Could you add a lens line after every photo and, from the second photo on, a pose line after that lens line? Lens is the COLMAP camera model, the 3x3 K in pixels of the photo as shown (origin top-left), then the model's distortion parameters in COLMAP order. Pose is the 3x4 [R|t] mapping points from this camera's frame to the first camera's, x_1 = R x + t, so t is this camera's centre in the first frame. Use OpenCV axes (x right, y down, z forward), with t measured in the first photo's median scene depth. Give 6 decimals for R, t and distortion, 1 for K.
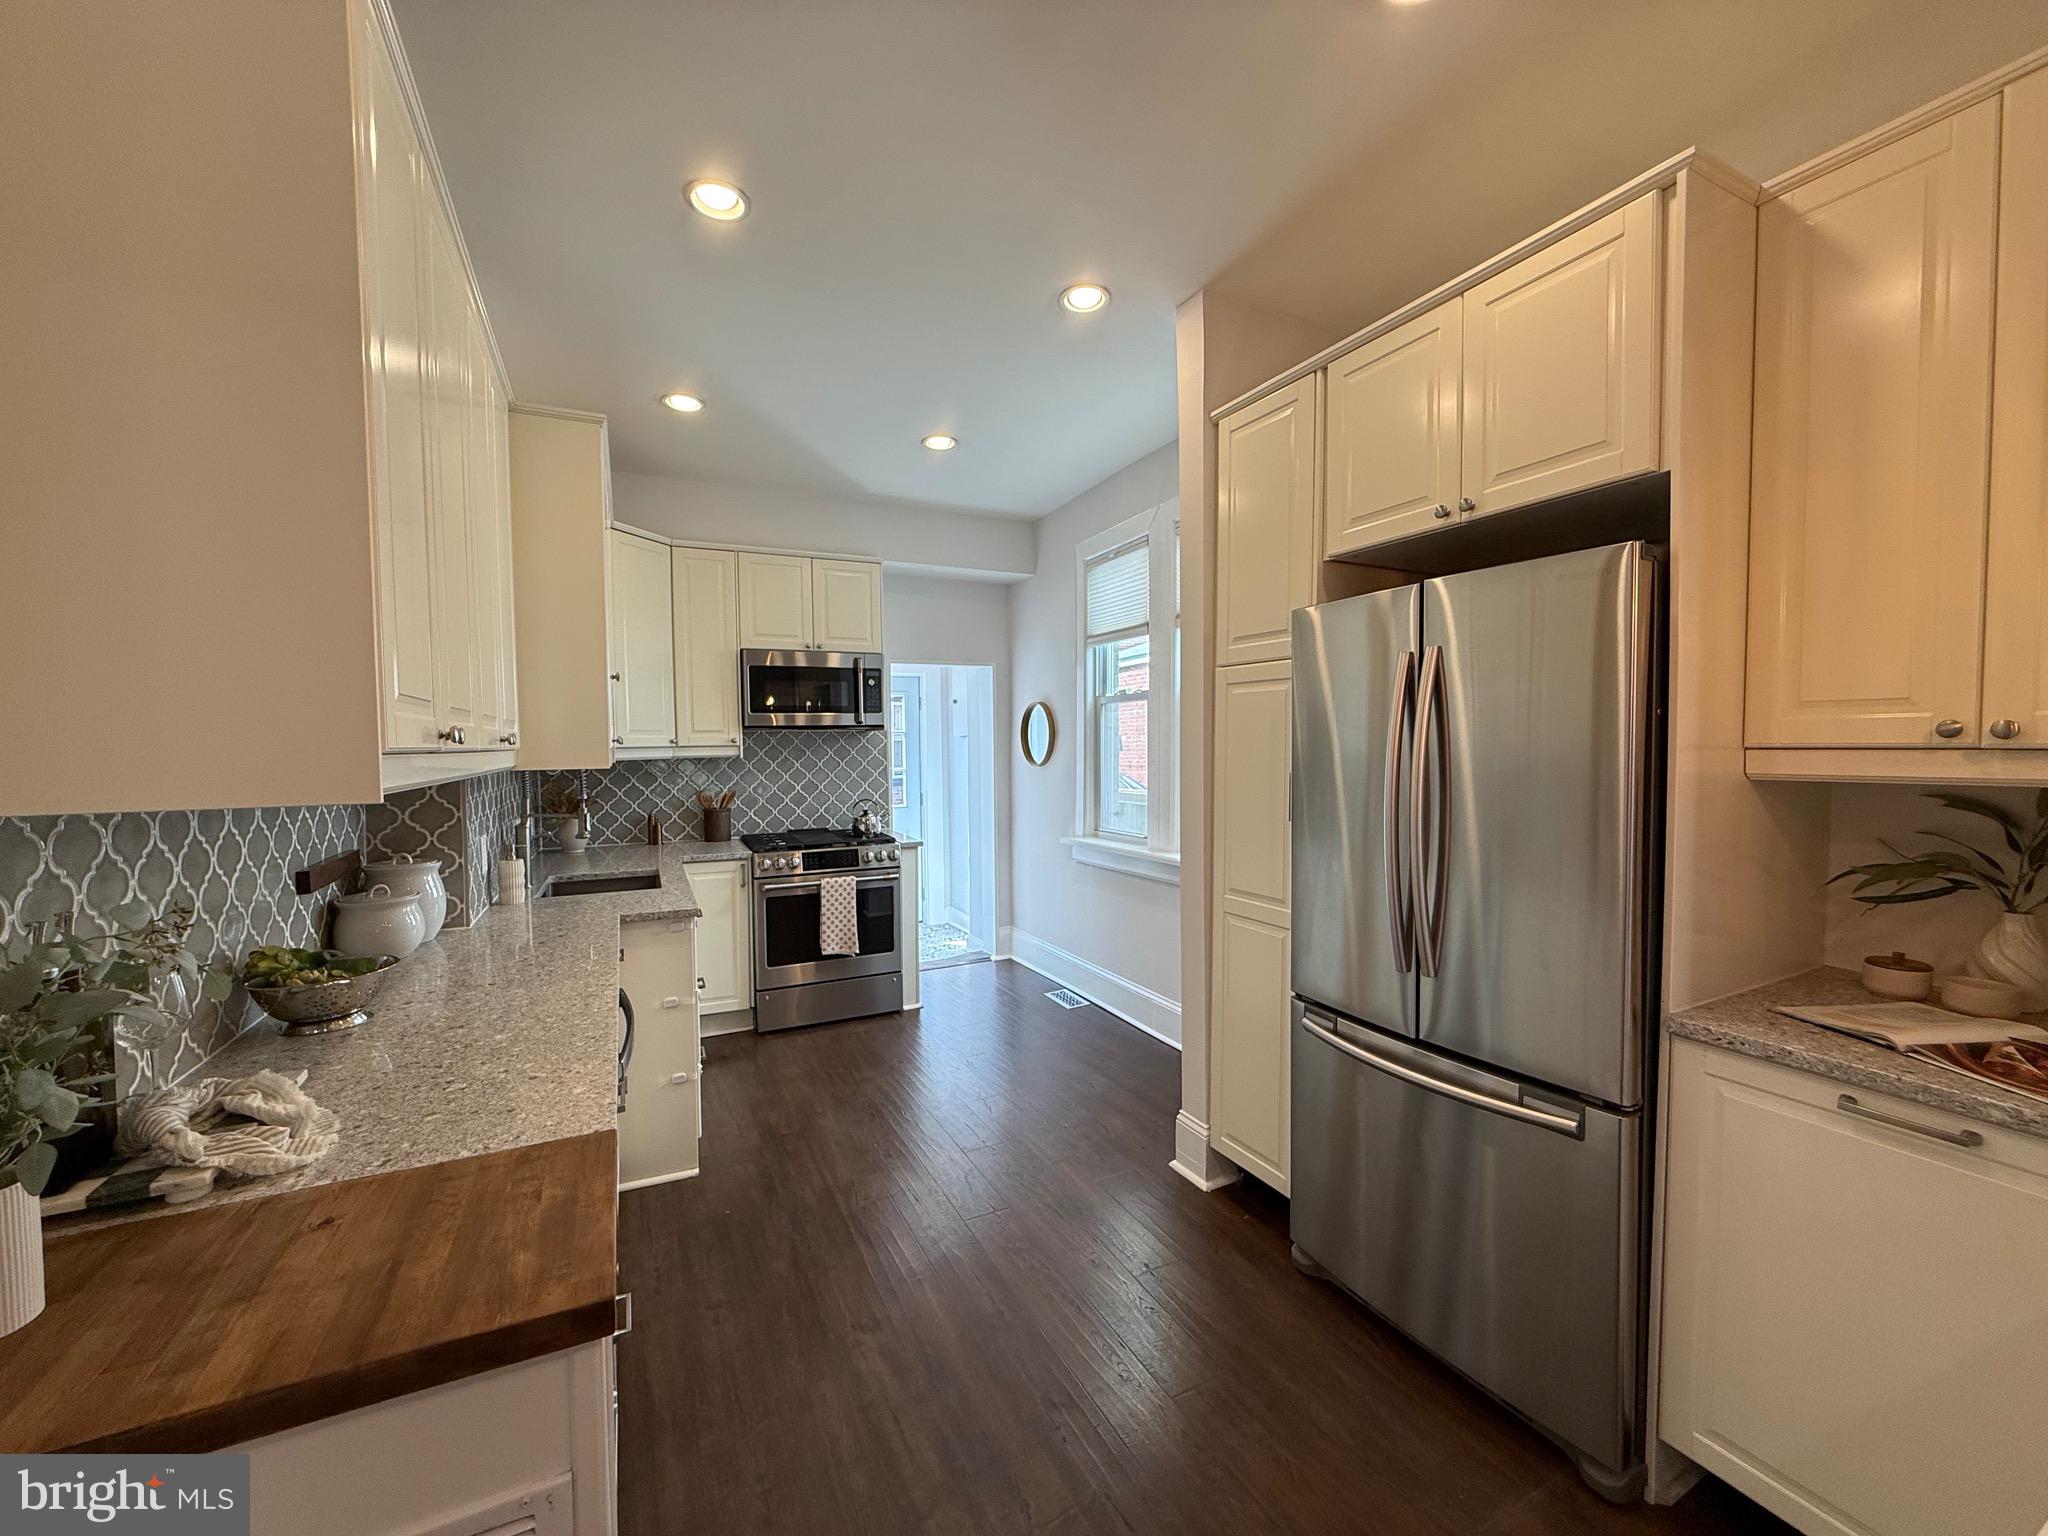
lens RADIAL K [[810.8, 0, 1020.0], [0, 810.8, 769.3], [0, 0, 1]] dist [-0.003426, 0.000315]
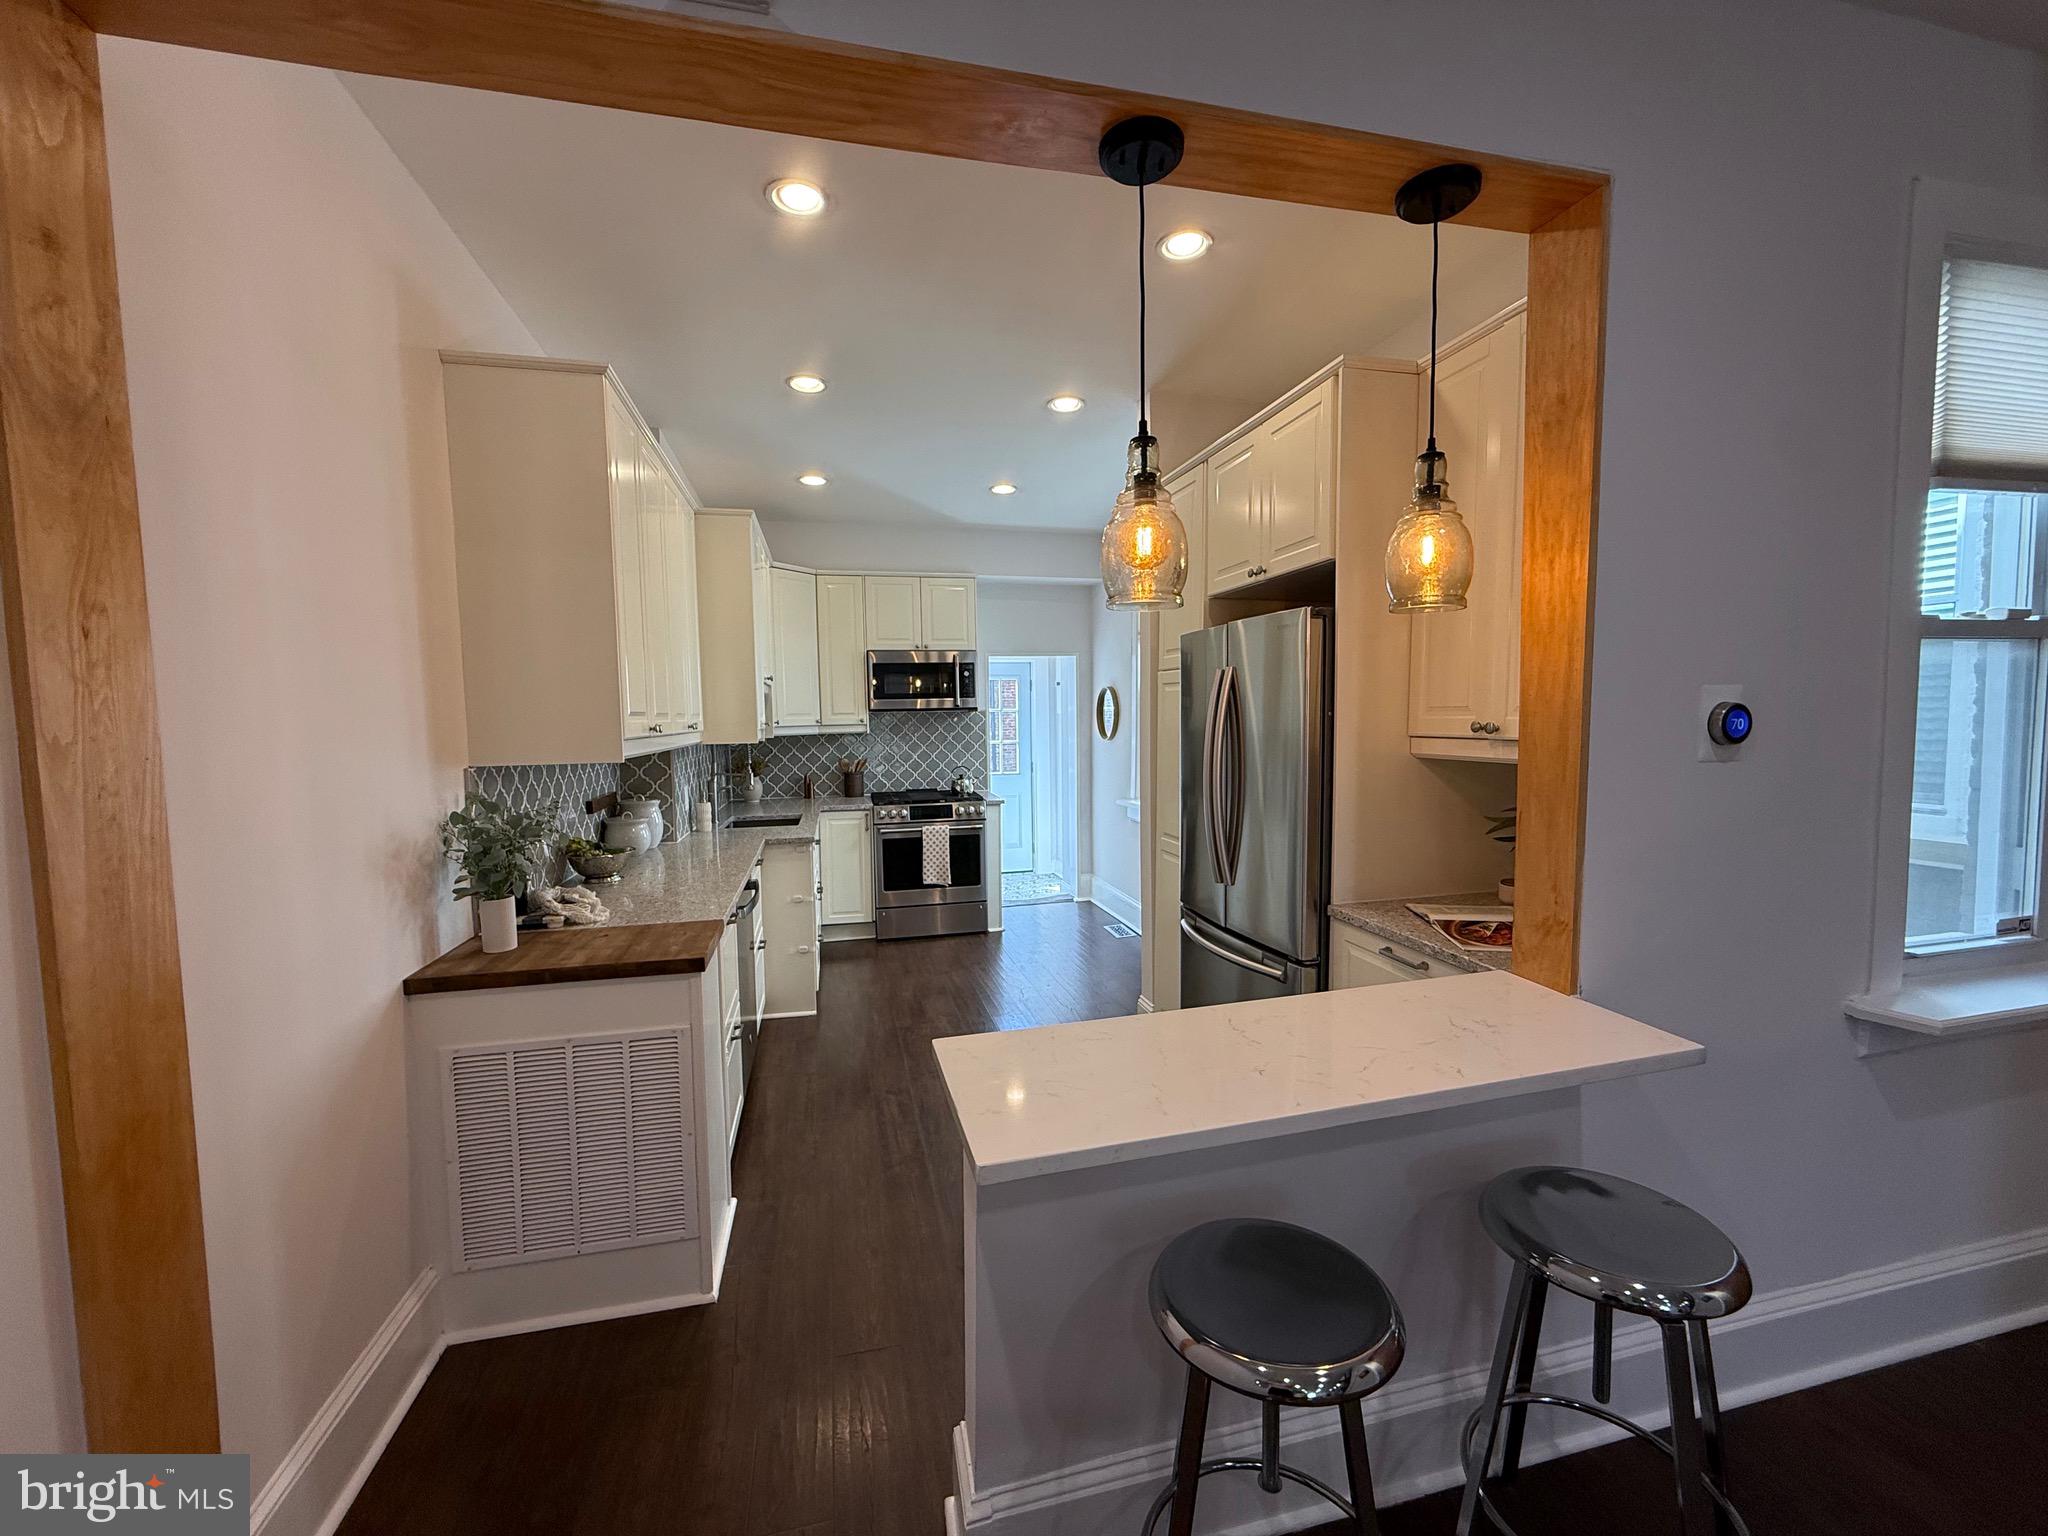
lens RADIAL K [[810.8, 0, 1020.0], [0, 810.8, 769.3], [0, 0, 1]] dist [-0.003426, 0.000315]
pose [[0.975198, 0.011890, -0.221015, 0.265952], [-0.003613, 0.999278, 0.037814, -0.009647], [0.221305, -0.036078, 0.974537, -0.323373]]
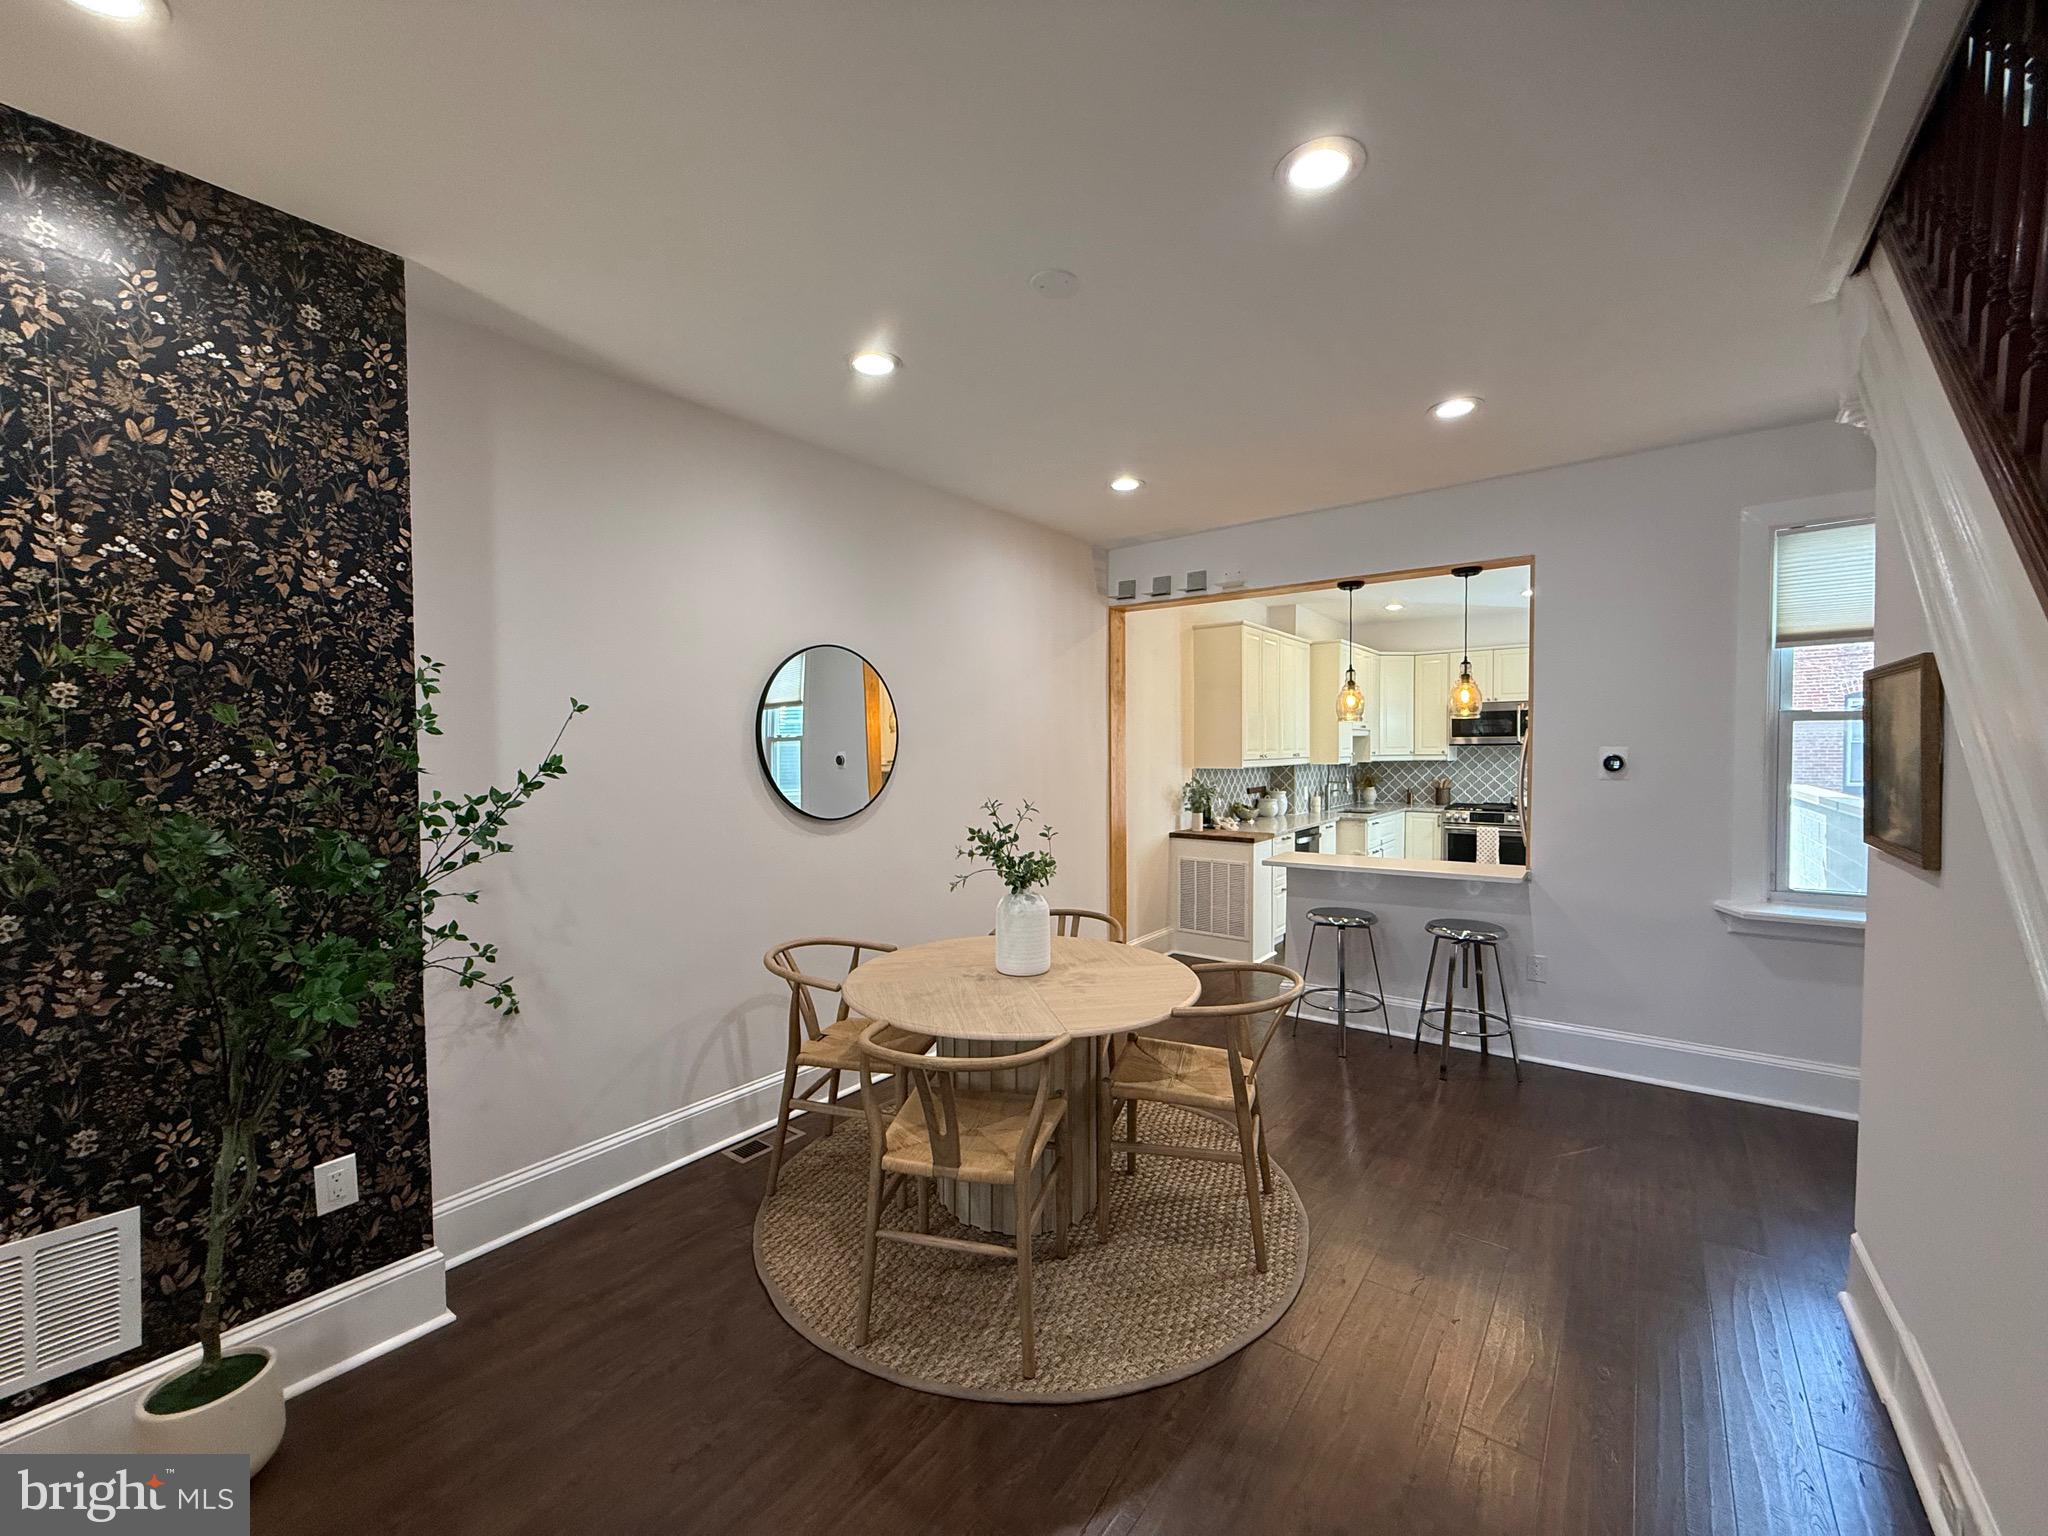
lens RADIAL K [[810.8, 0, 1020.0], [0, 810.8, 769.3], [0, 0, 1]] dist [-0.003426, 0.000315]
pose [[0.446227, 0.032379, -0.894334, 1.278243], [-0.026846, 0.999380, 0.022787, -0.015217], [0.894517, 0.013842, 0.446820, -1.049206]]
